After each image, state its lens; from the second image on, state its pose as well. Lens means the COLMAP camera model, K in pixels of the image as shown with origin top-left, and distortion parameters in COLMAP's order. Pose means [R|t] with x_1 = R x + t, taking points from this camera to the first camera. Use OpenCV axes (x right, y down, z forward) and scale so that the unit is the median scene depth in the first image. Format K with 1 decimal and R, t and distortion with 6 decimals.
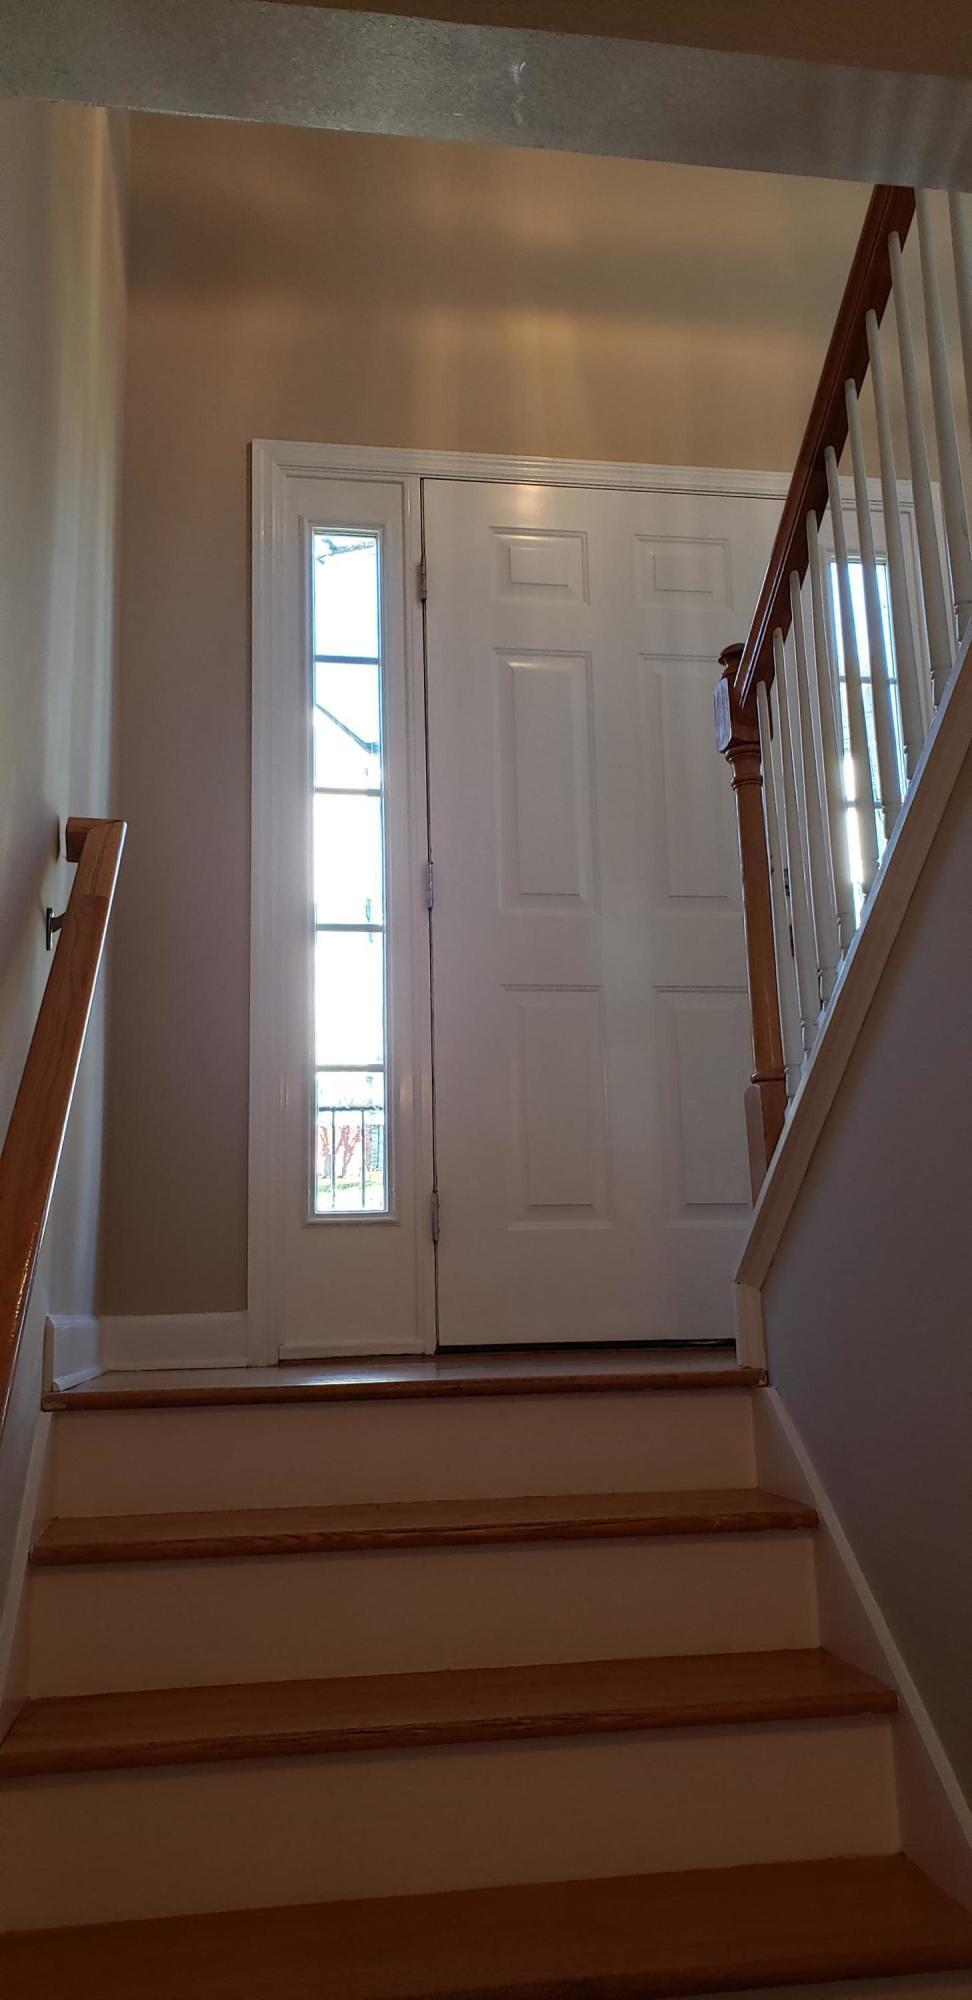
lens RADIAL K [[1541.7, 0, 486.1], [0, 1541.7, 1000.8], [0, 0, 1]] dist [0.008161, 0.018384]
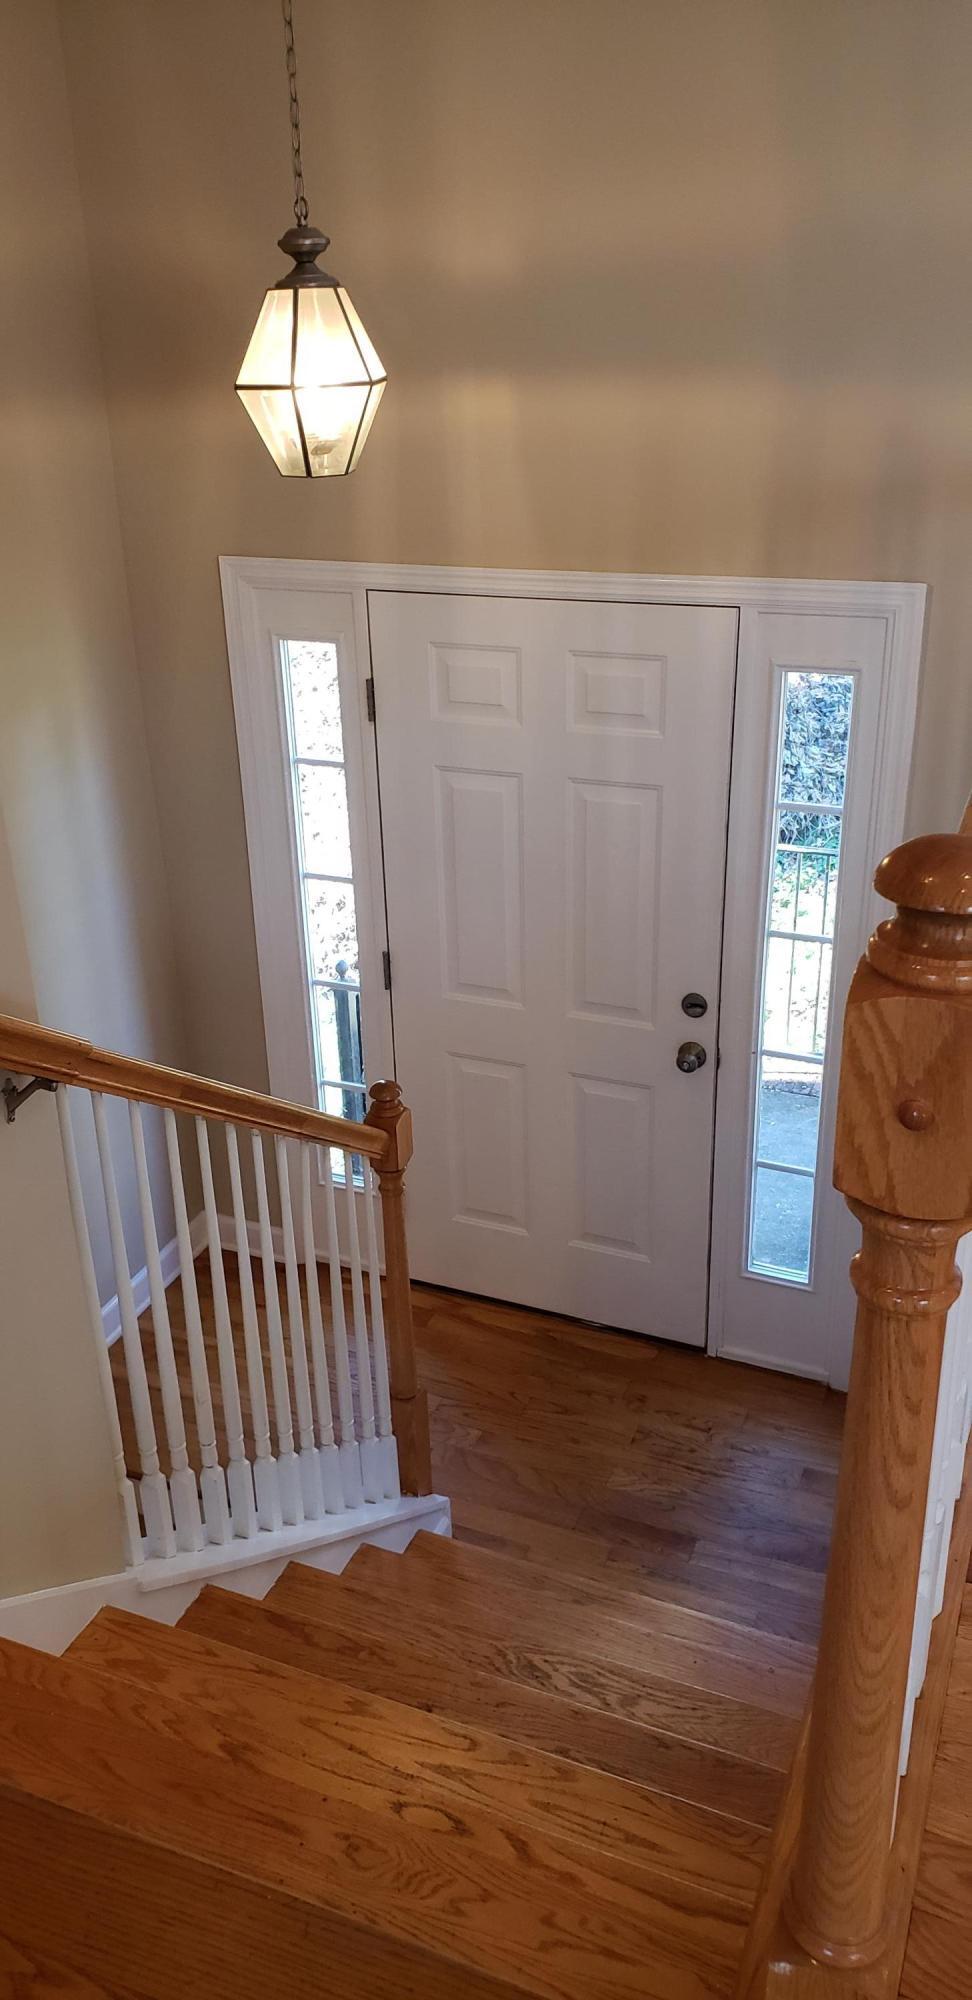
lens RADIAL K [[1541.7, 0, 485.0], [0, 1541.7, 1000.0], [0, 0, 1]] dist [0.008161, 0.018384]
pose [[0.857850, 0.224219, -0.462406, 0.556702], [0.100826, 0.808875, 0.579271, -0.702729], [0.503913, -0.543550, 0.671287, 0.210296]]
